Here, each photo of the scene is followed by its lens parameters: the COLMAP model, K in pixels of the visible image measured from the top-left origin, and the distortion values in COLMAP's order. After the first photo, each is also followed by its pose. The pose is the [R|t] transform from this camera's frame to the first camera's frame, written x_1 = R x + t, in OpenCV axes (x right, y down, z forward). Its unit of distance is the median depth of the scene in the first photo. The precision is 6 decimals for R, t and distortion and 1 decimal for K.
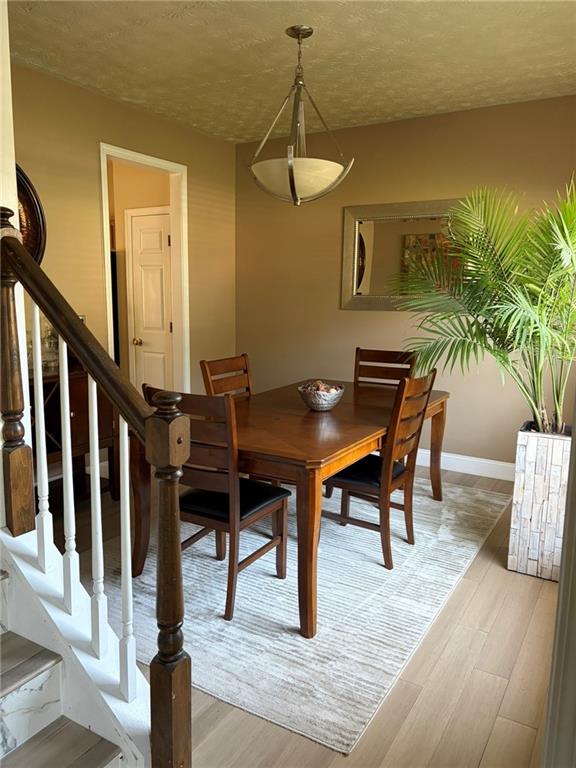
lens RADIAL K [[582.4, 0, 282.7], [0, 582.4, 385.2], [0, 0, 1]] dist [0.055510, -0.059615]
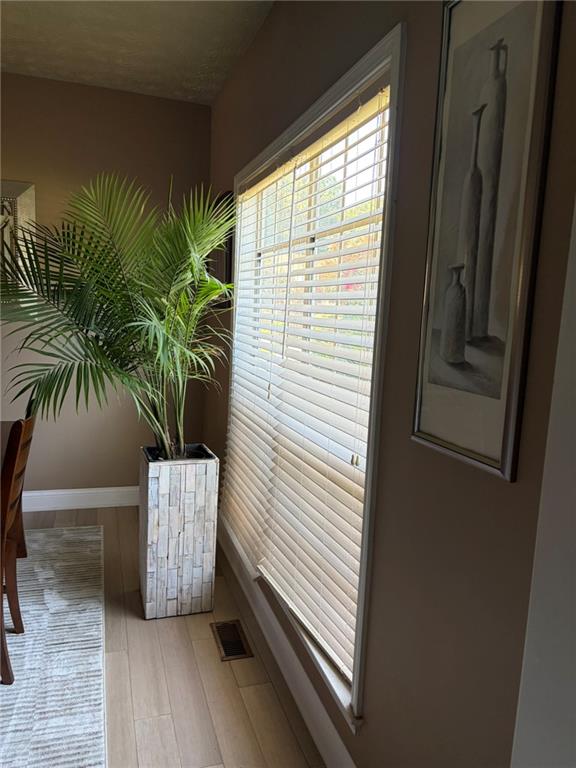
lens RADIAL K [[582.4, 0, 291.2], [0, 582.4, 391.5], [0, 0, 1]] dist [0.055510, -0.059615]
pose [[0.655110, -0.092558, 0.749843, -0.103659], [0.082149, 0.995310, 0.051088, -0.053854], [-0.751054, 0.028130, 0.659641, 0.252020]]
